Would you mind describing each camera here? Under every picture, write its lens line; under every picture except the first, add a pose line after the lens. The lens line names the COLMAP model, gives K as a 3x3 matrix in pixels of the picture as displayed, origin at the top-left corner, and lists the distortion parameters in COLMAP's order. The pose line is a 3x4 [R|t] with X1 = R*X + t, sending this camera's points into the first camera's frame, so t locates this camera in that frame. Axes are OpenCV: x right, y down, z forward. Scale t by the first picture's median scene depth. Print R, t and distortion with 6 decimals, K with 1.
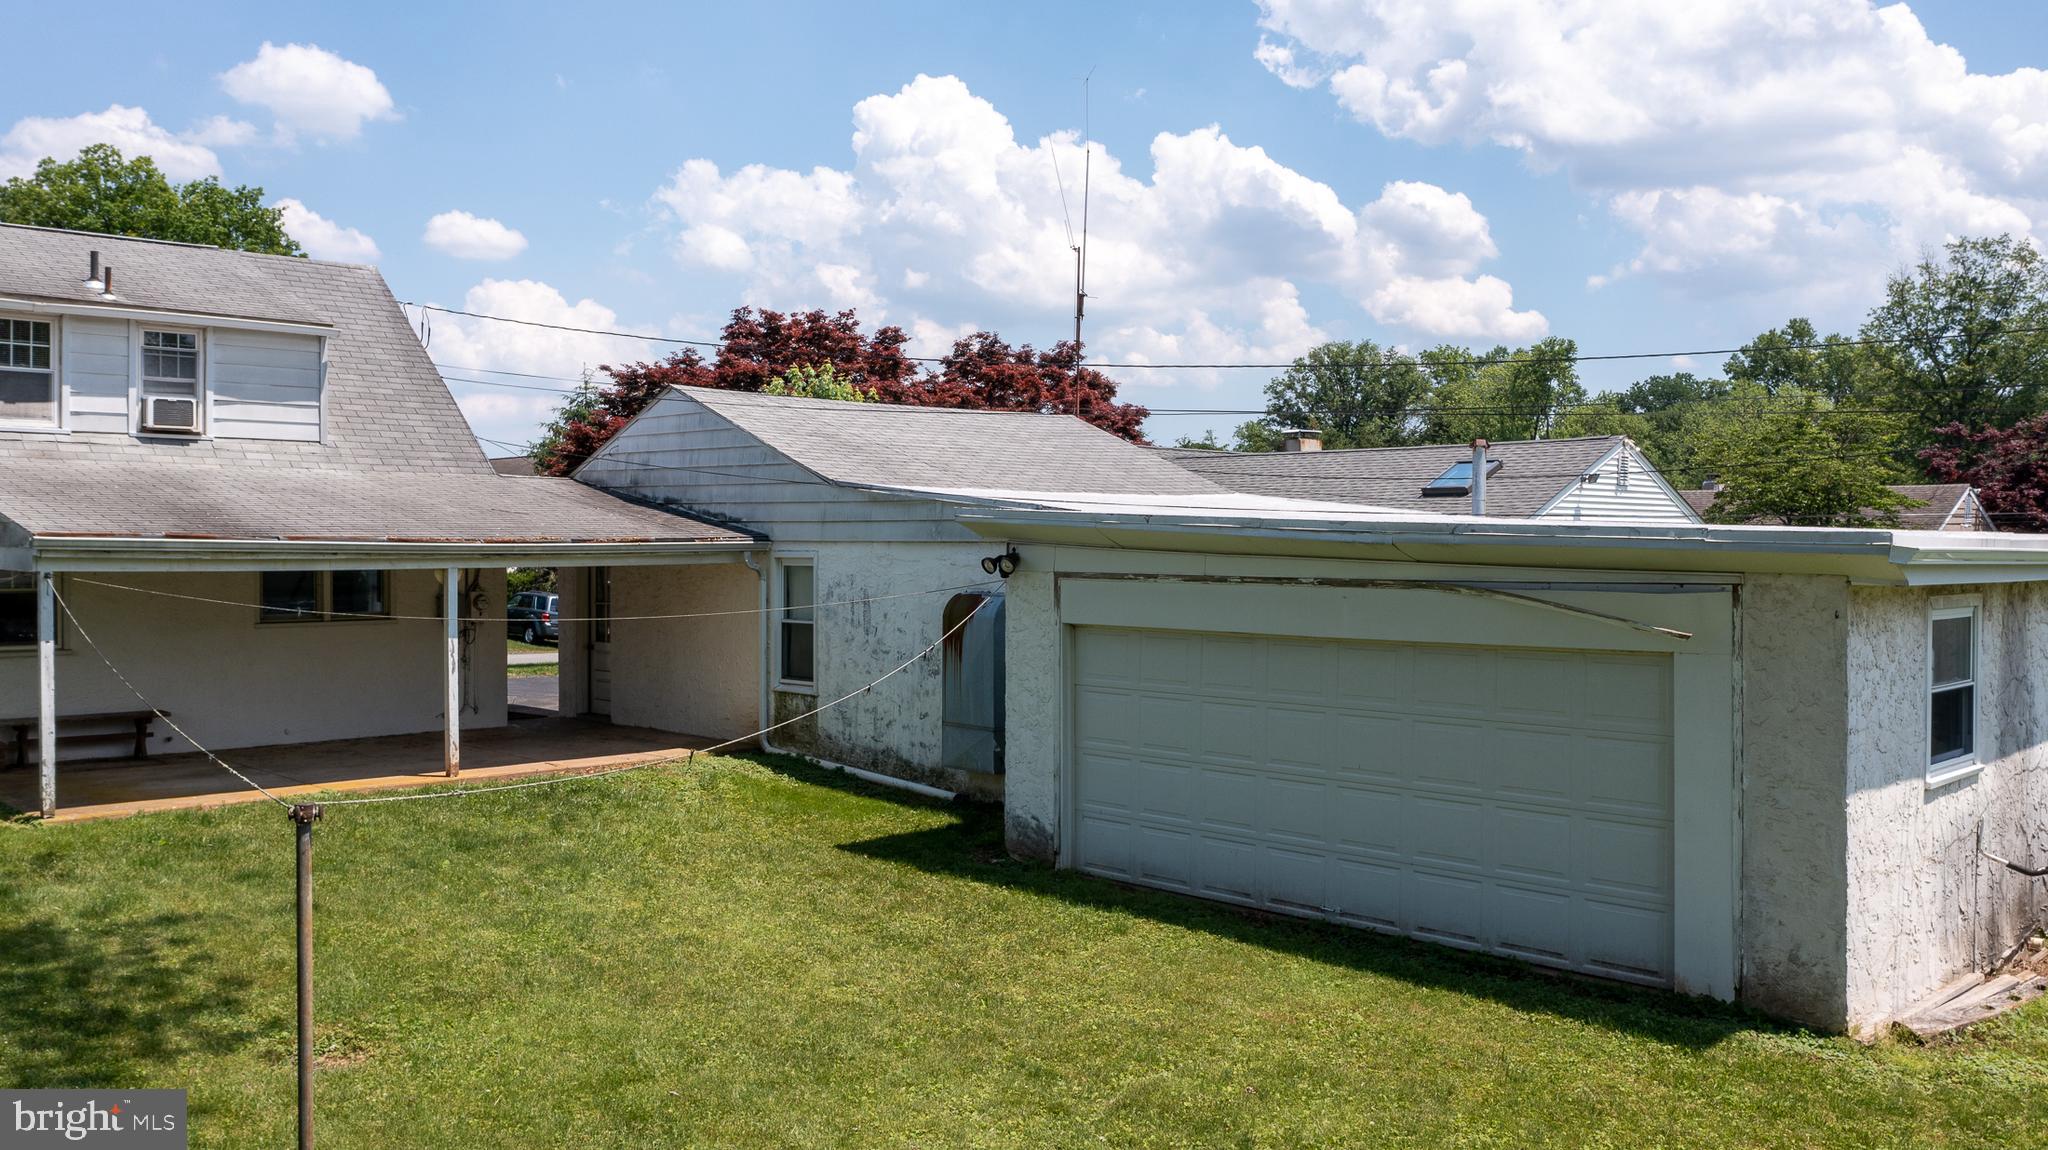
lens RADIAL K [[1650.2, 0, 1022.1], [0, 1650.2, 567.6], [0, 0, 1]] dist [-0.006881, -0.005884]
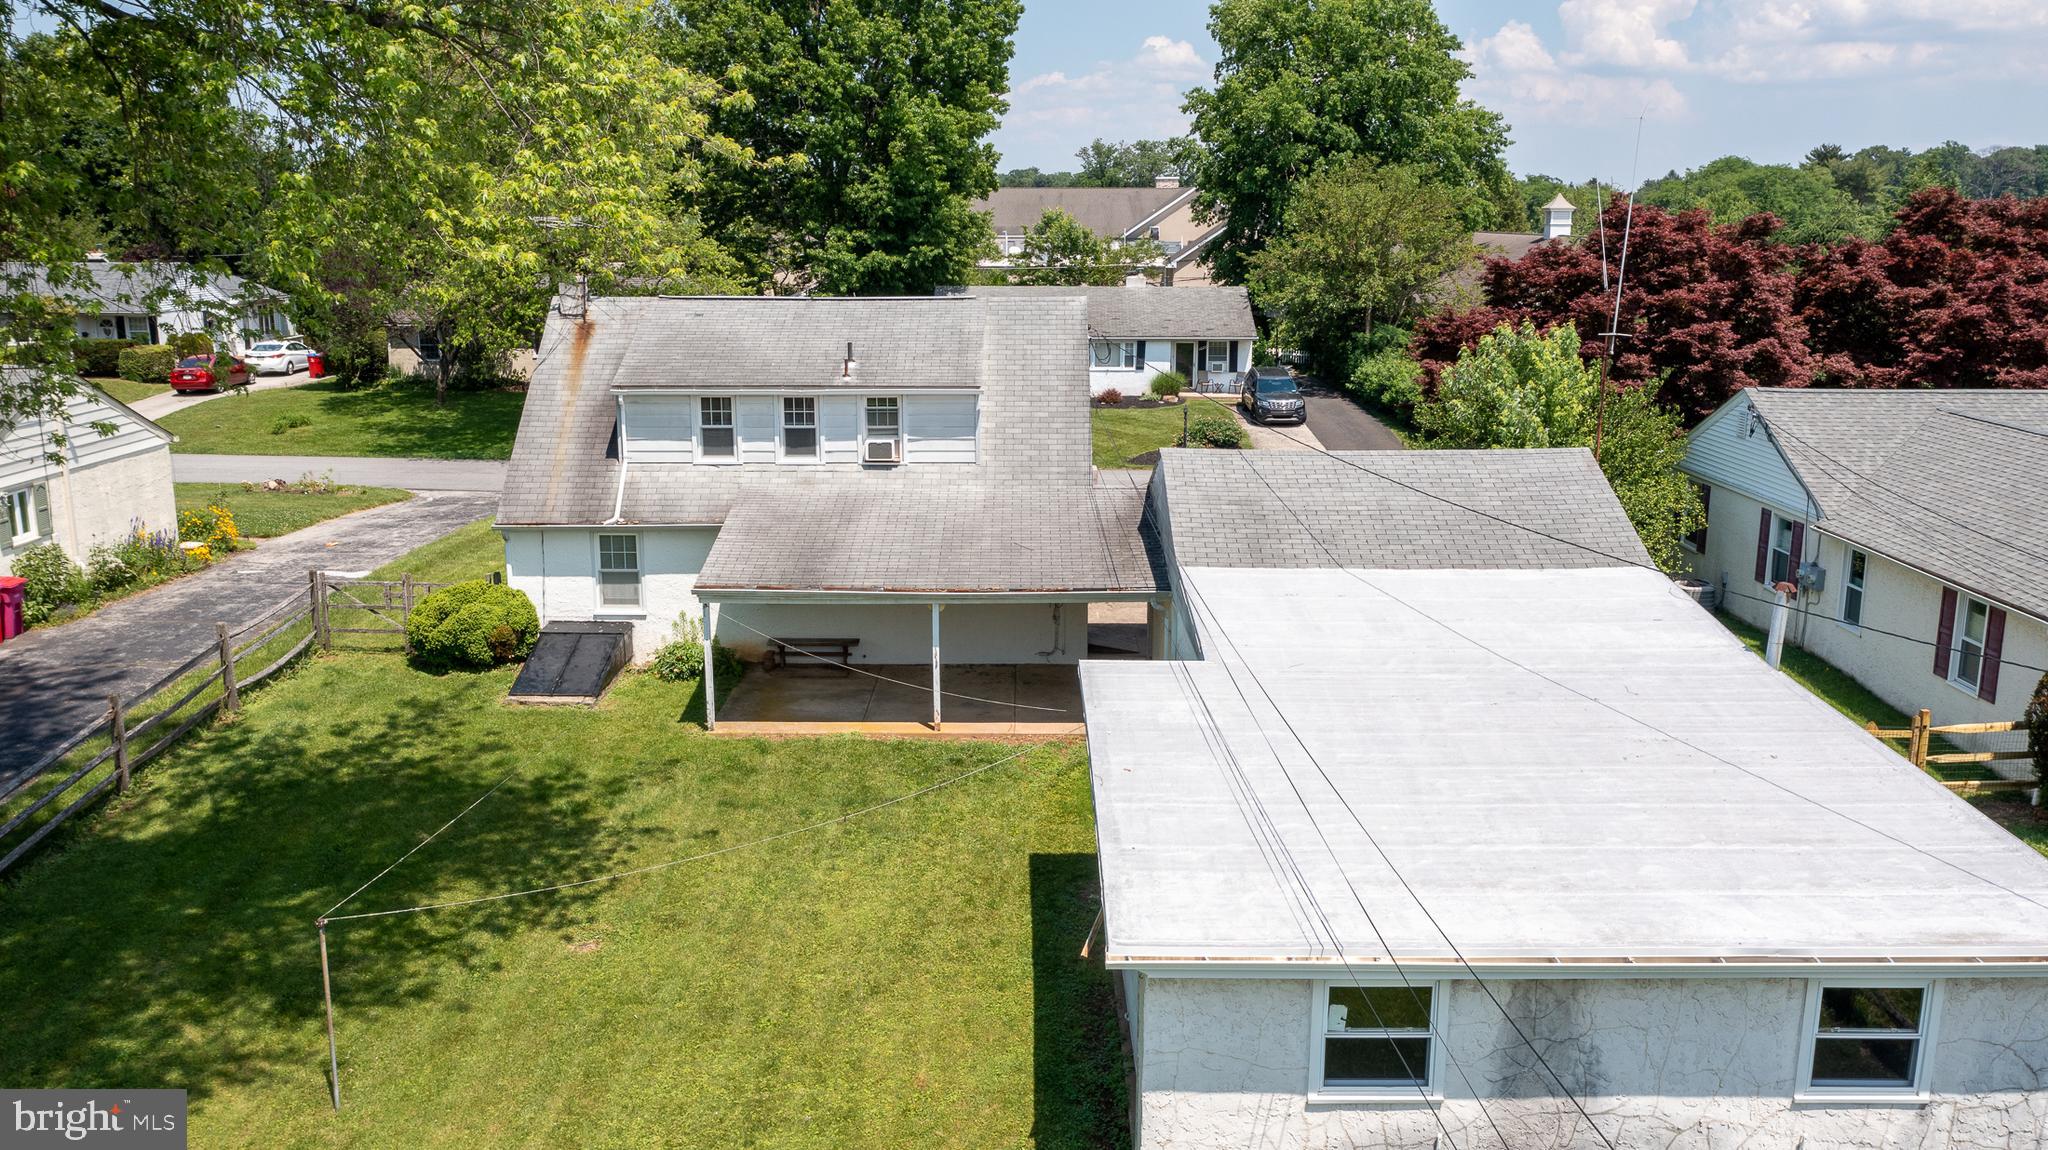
lens RADIAL K [[1650.2, 0, 1024.3], [0, 1650.2, 563.5], [0, 0, 1]] dist [-0.006881, -0.005884]
pose [[0.711332, 0.151280, -0.686383, 0.659490], [-0.006820, 0.978002, 0.208485, -0.306322], [0.702823, -0.143621, 0.696716, -0.022387]]
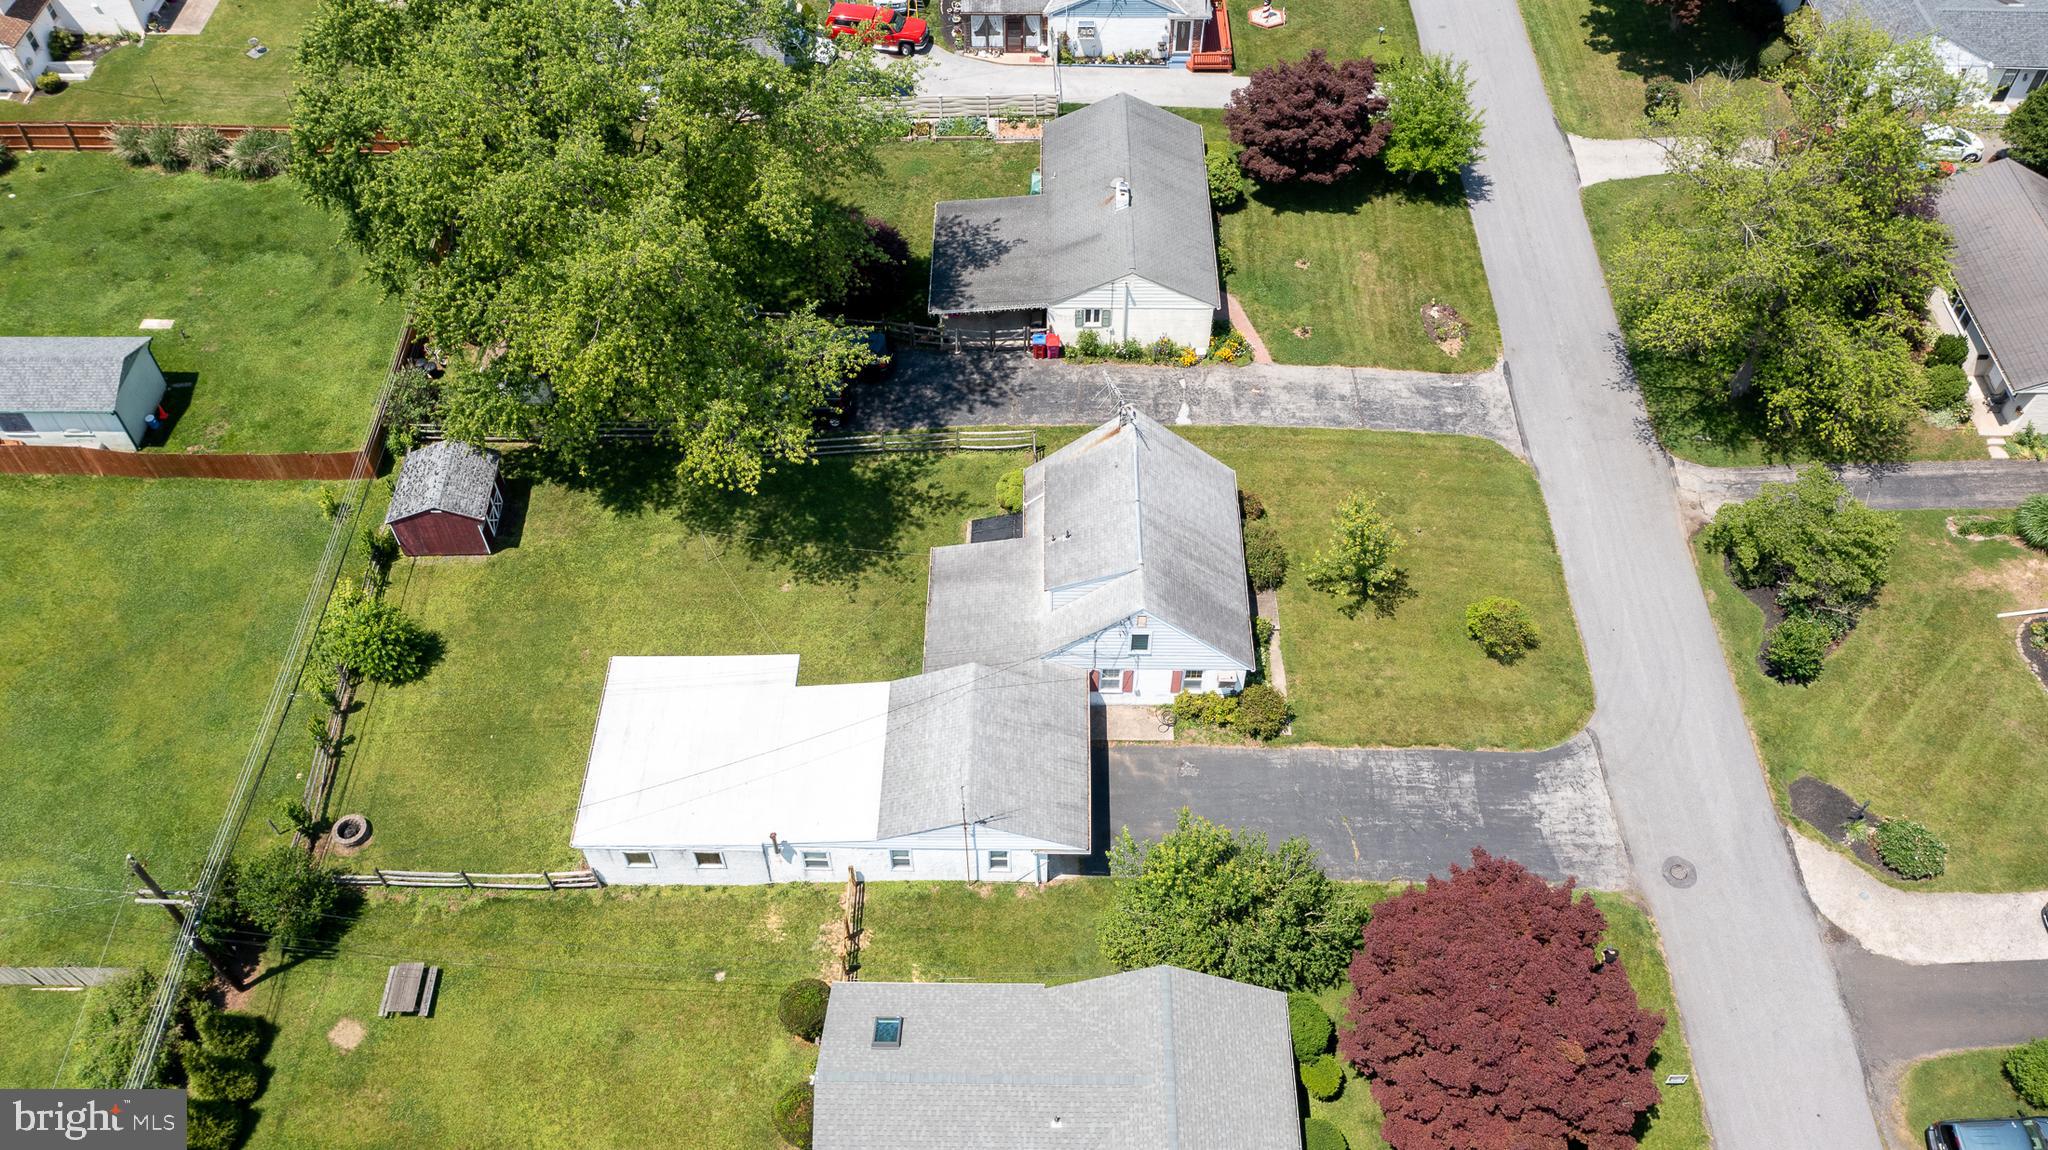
lens RADIAL K [[1650.2, 0, 1024.9], [0, 1650.2, 576.5], [0, 0, 1]] dist [-0.006881, -0.005884]
pose [[-0.692585, 0.547375, -0.469794, 1.147592], [-0.024978, 0.632694, 0.773999, -2.727893], [0.720903, 0.547795, -0.424522, 2.386847]]
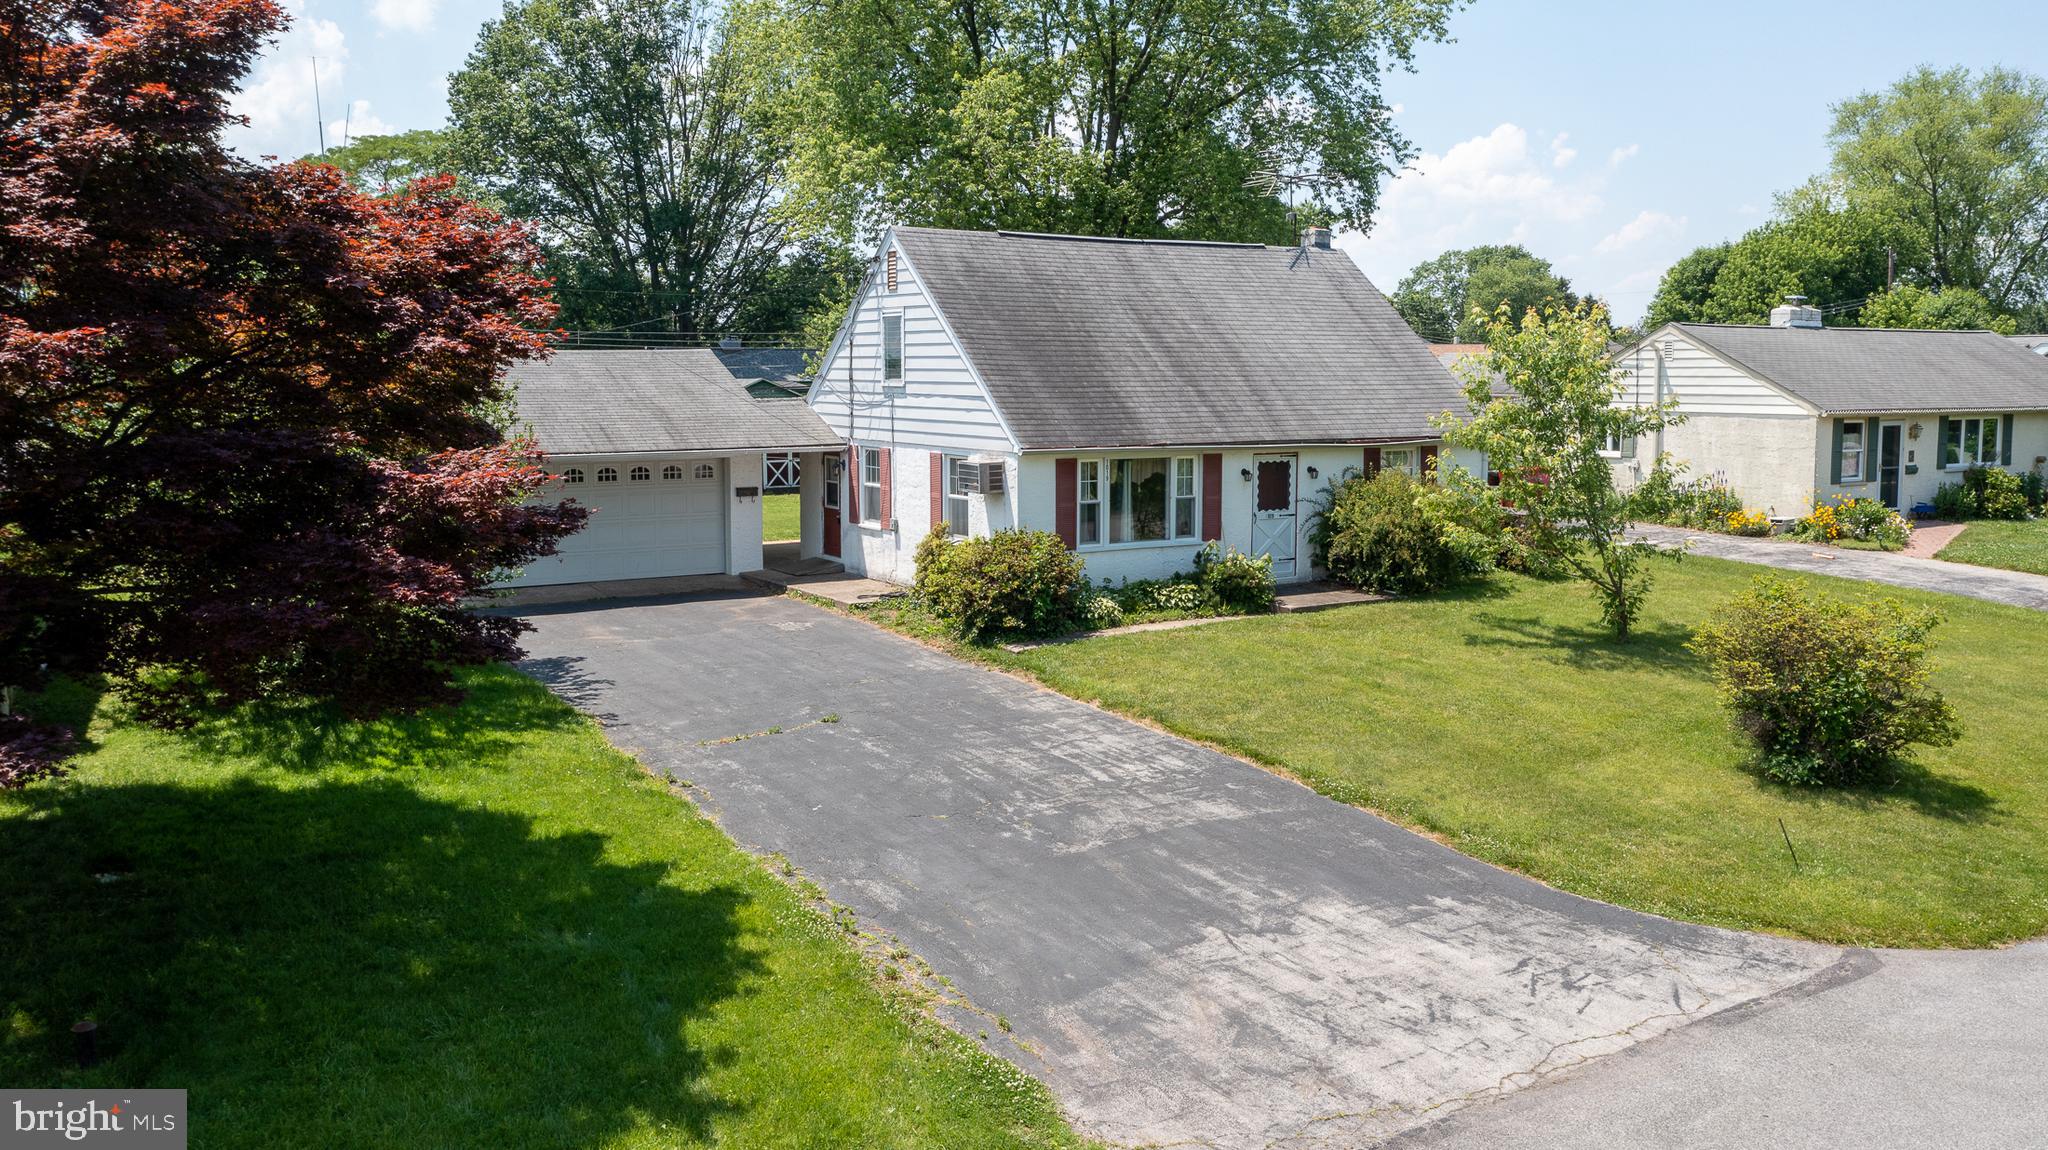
lens RADIAL K [[1650.2, 0, 1032.6], [0, 1650.2, 563.4], [0, 0, 1]] dist [-0.006881, -0.005884]
pose [[-0.979130, -0.028516, 0.201224, -0.918491], [-0.001535, 0.991117, 0.132982, -0.123716], [-0.203229, 0.129898, -0.970476, 2.696848]]
